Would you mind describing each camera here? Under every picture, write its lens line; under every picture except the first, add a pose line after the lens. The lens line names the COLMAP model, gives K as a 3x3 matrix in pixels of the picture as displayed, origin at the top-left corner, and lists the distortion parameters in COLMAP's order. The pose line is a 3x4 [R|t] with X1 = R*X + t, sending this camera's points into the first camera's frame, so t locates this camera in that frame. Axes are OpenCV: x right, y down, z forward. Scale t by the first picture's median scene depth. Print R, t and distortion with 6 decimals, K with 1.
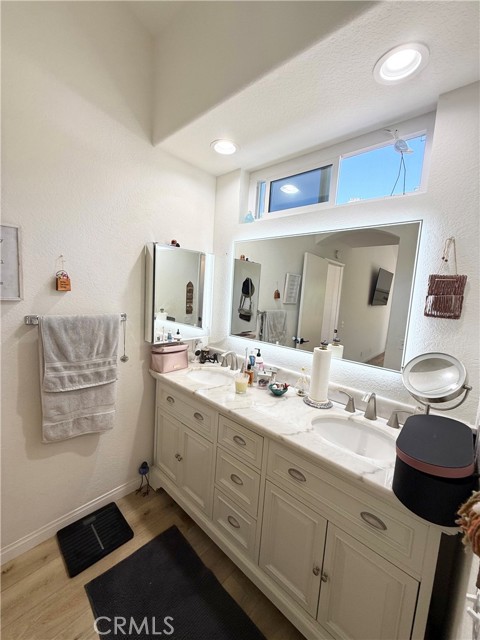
lens RADIAL K [[254.0, 0, 240.0], [0, 254.0, 320.0], [0, 0, 1]] dist [-0.003006, -0.000325]
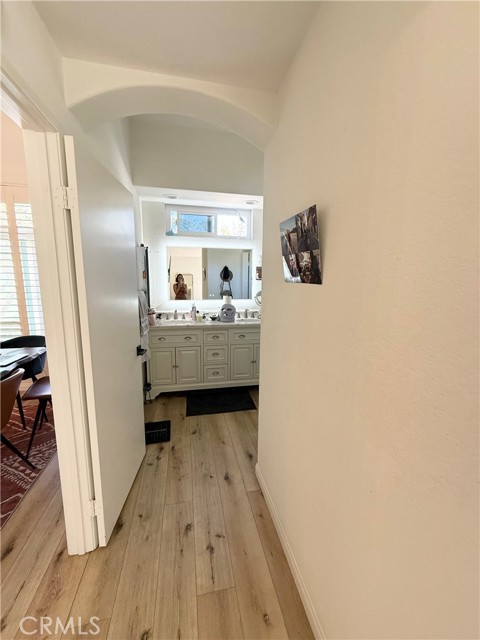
lens RADIAL K [[254.0, 0, 240.0], [0, 254.0, 320.0], [0, 0, 1]] dist [-0.003006, -0.000325]
pose [[0.582356, -0.174806, 0.793917, -1.658415], [0.124936, 0.984250, 0.125070, 0.044932], [-0.803276, 0.026354, 0.595023, -0.589050]]
